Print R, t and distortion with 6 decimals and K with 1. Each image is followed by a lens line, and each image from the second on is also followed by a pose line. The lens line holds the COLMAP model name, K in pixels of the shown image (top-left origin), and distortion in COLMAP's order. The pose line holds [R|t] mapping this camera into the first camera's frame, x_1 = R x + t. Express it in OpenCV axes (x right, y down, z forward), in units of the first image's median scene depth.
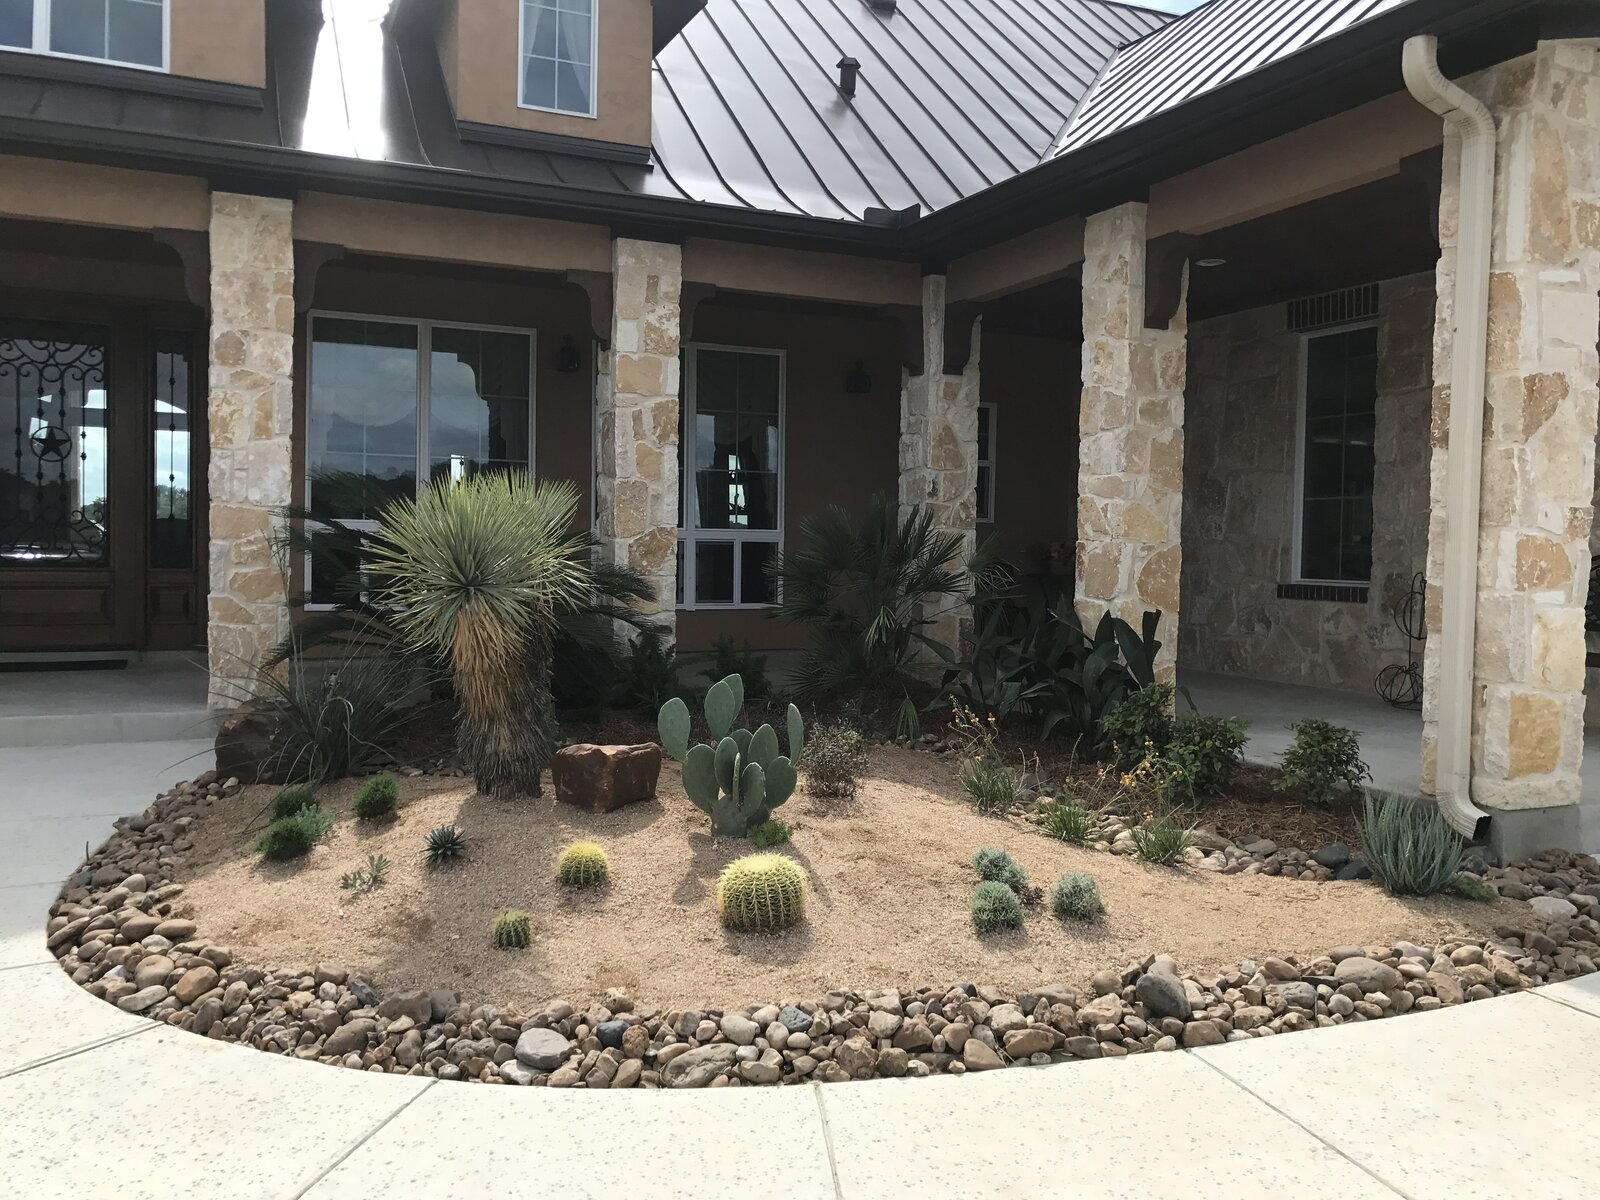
lens RADIAL K [[1320.0, 0, 800.0], [0, 1320.0, 600.0], [0, 0, 1]] dist [0.130716, -0.296314]
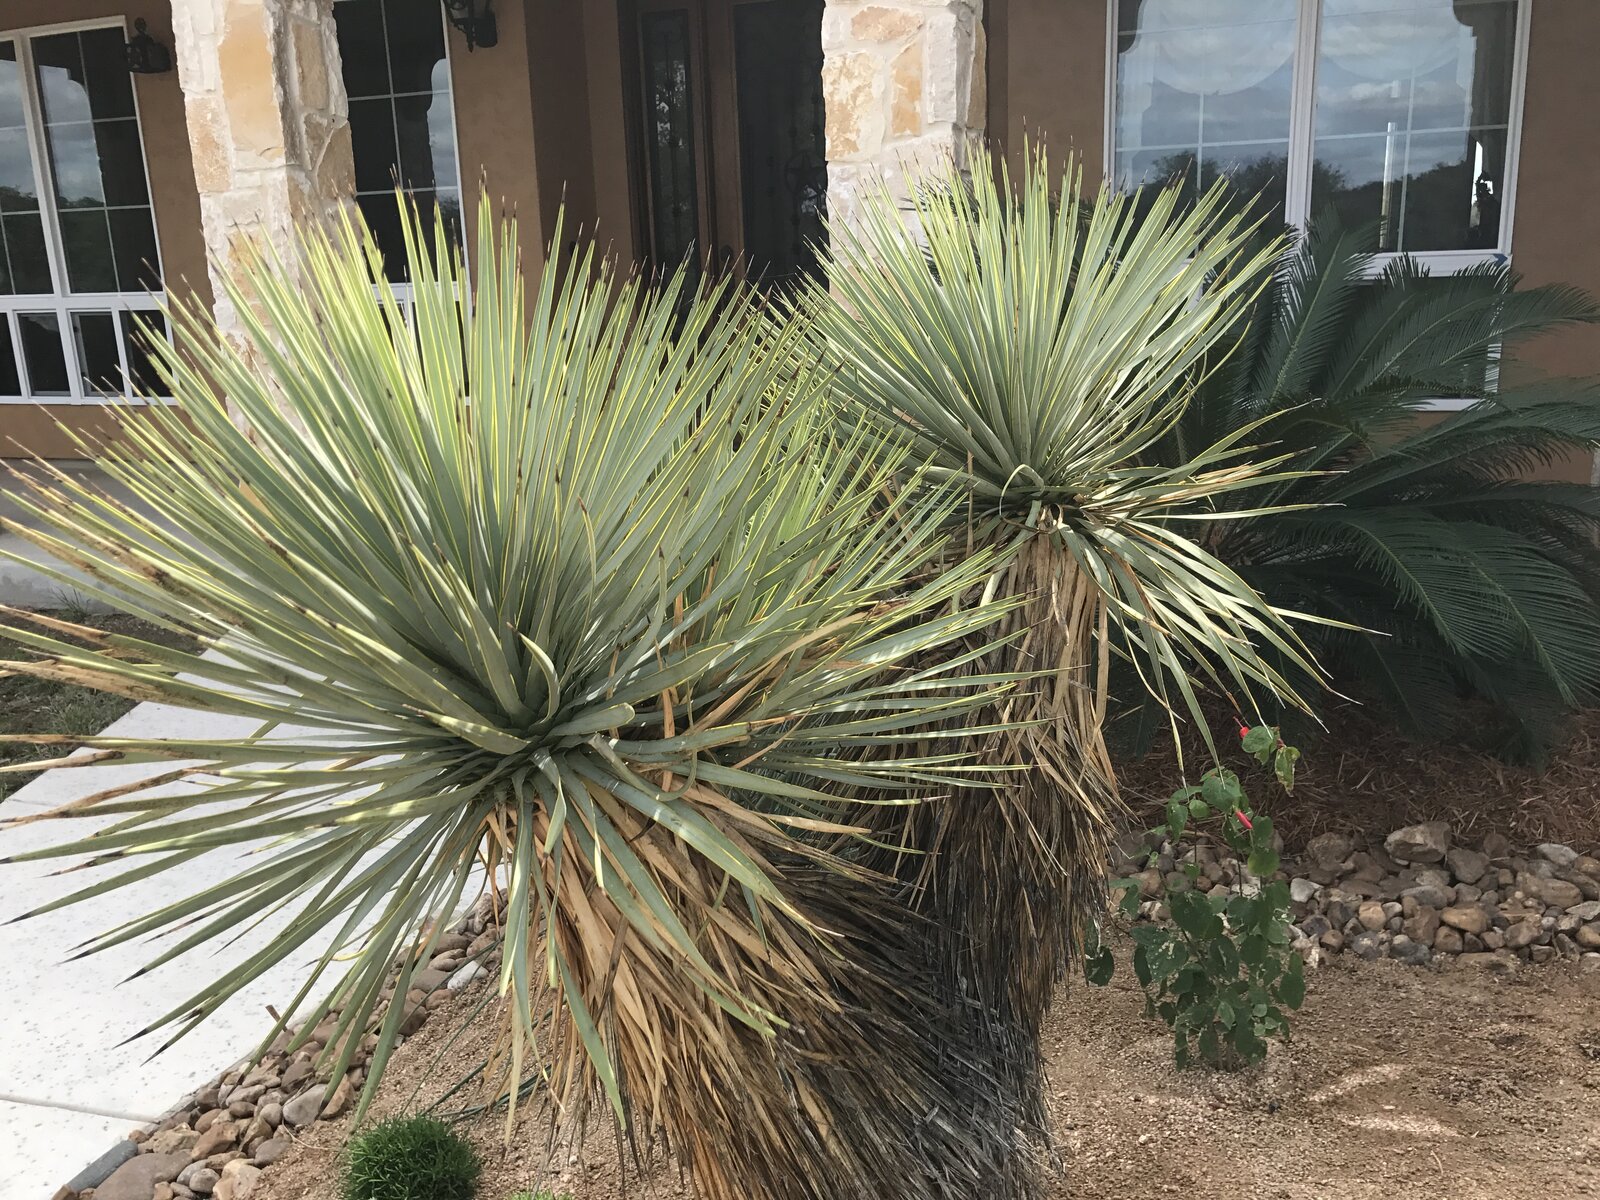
lens RADIAL K [[1301.7, 0, 797.5], [0, 1301.7, 573.5], [0, 0, 1]] dist [0.013928, 0.004473]
pose [[0.734362, 0.116195, -0.668738, -0.055691], [0.018890, 0.981358, 0.191258, -0.047730], [0.678495, -0.153085, 0.718477, 0.561385]]
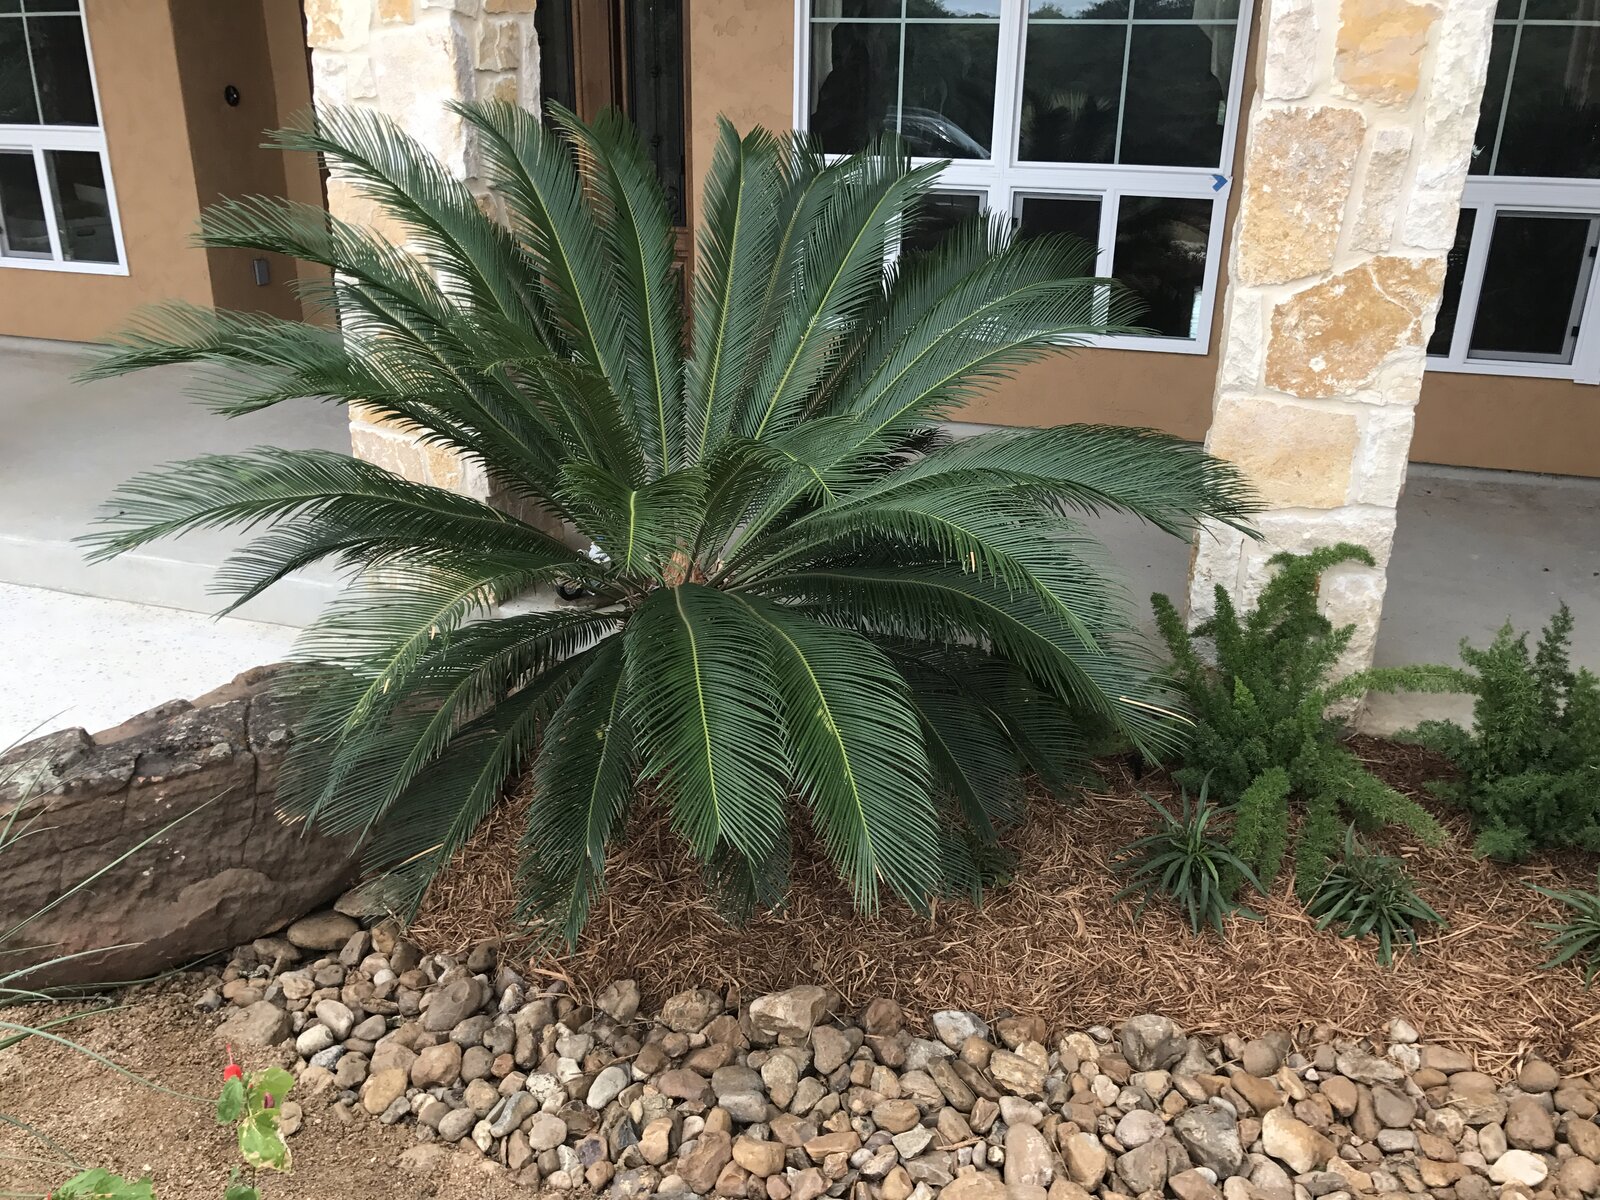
lens RADIAL K [[1301.7, 0, 797.5], [0, 1301.7, 573.5], [0, 0, 1]] dist [0.013928, 0.004473]
pose [[0.761144, 0.228583, -0.606967, -0.003569], [-0.026101, 0.945874, 0.323483, -0.092336], [0.648057, -0.230375, 0.725913, 0.738621]]
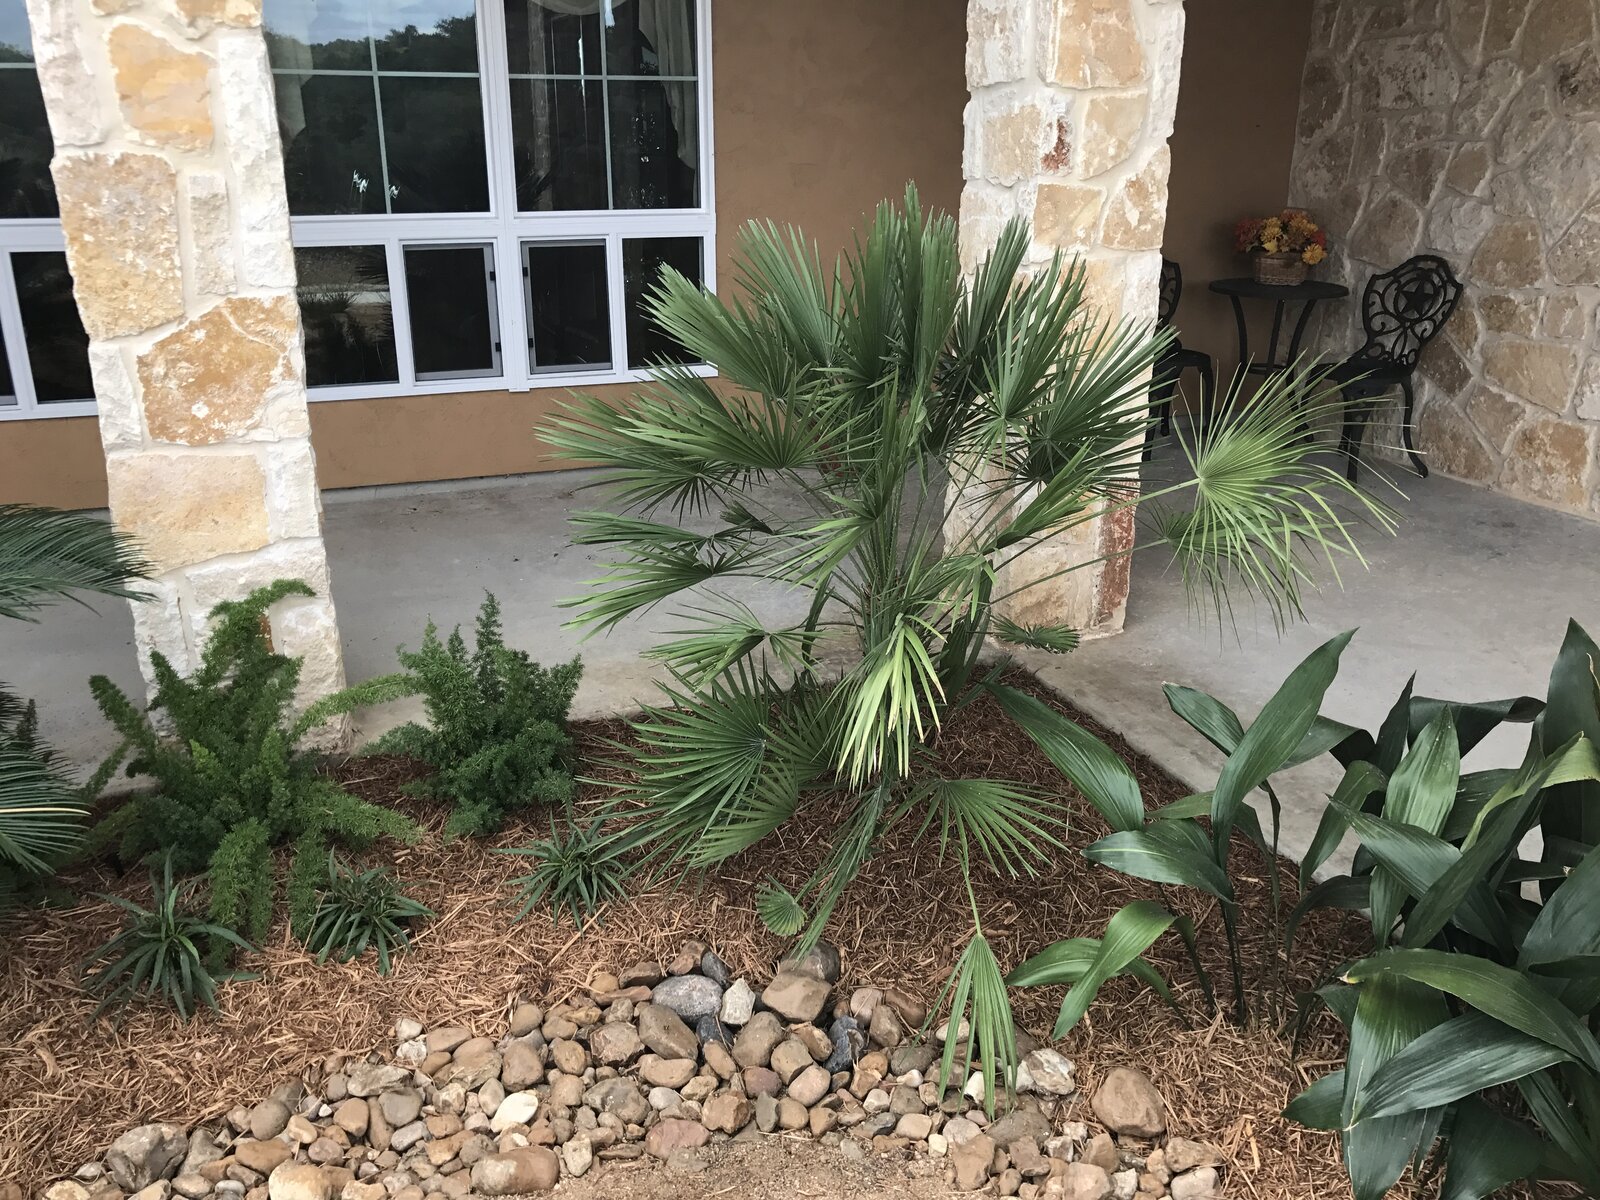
lens RADIAL K [[1301.7, 0, 797.5], [0, 1301.7, 573.5], [0, 0, 1]] dist [0.013928, 0.004473]
pose [[0.999243, 0.001273, -0.038872, 0.052816], [0.010012, 0.957361, 0.288722, -0.092703], [0.037582, -0.288892, 0.956624, 0.760623]]
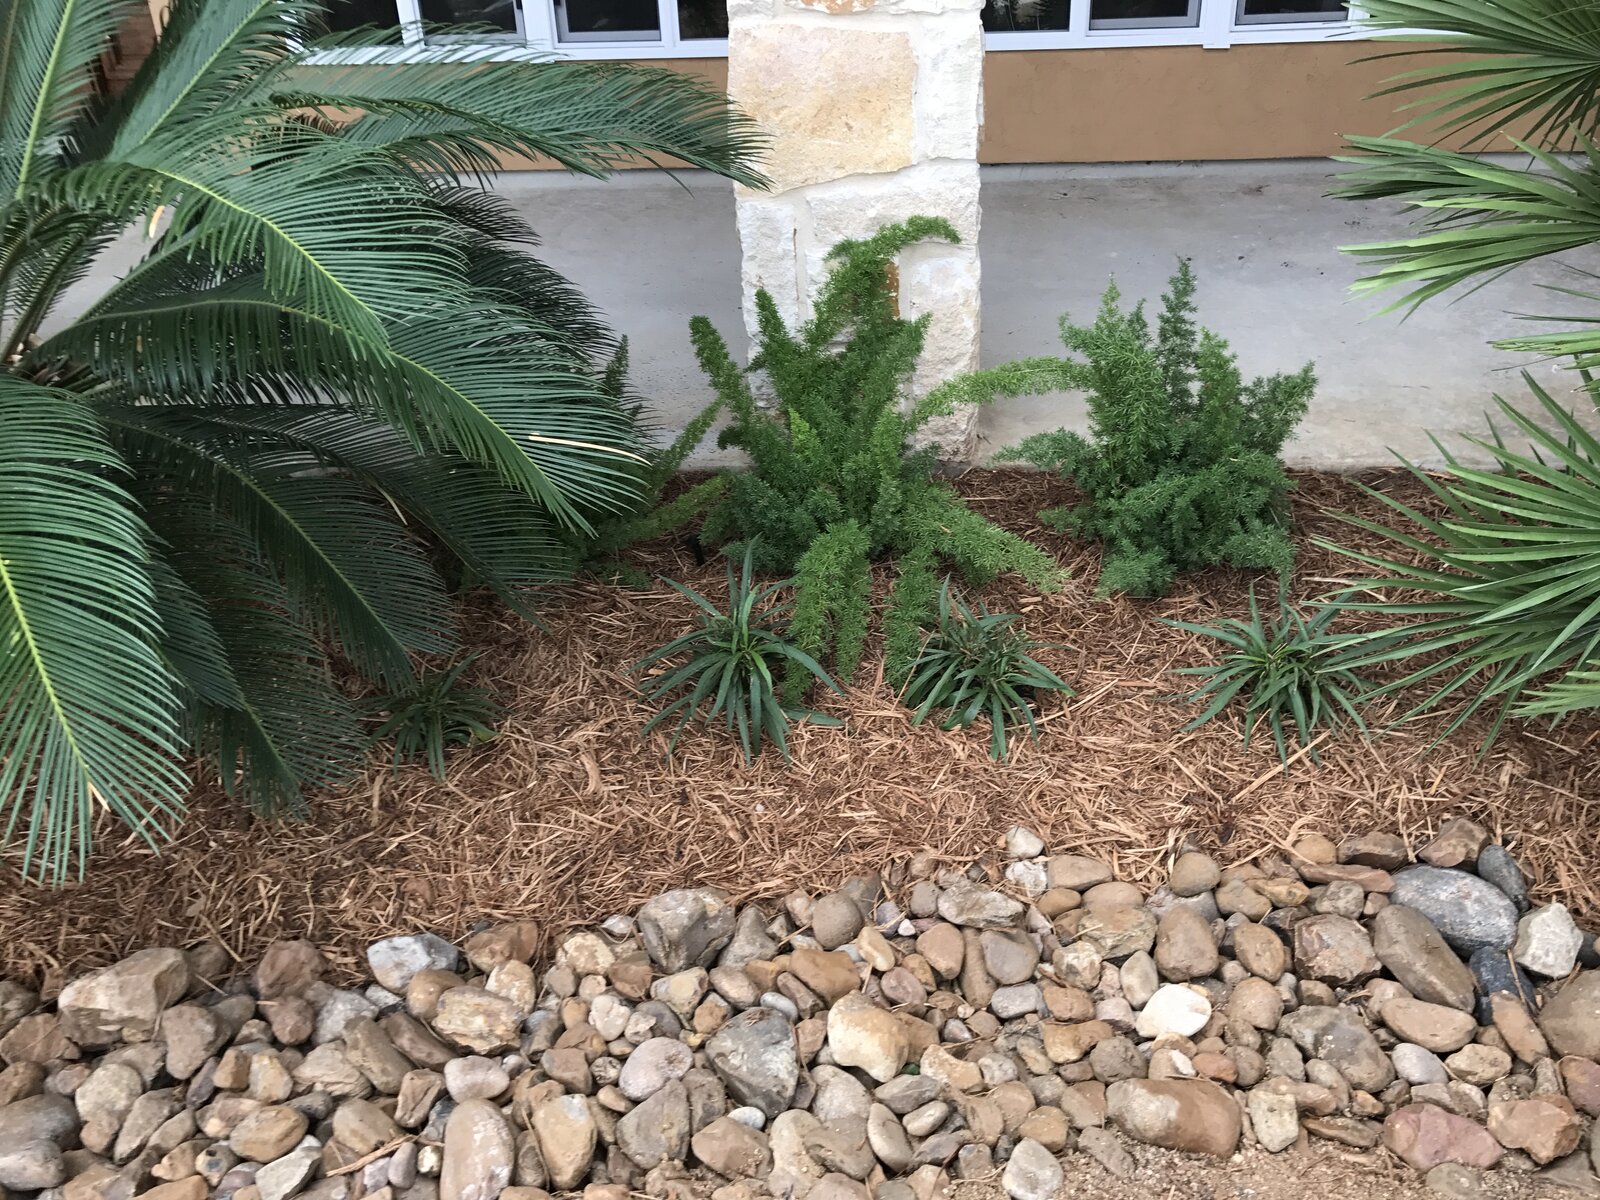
lens RADIAL K [[1235.1, 0, 790.2], [0, 1235.1, 548.3], [0, 0, 1]] dist [0.071933, -0.083146]
pose [[0.878631, 0.171086, -0.445800, -0.005645], [0.038394, 0.905274, 0.423090, -0.030979], [0.475956, -0.388856, 0.788833, 0.865808]]
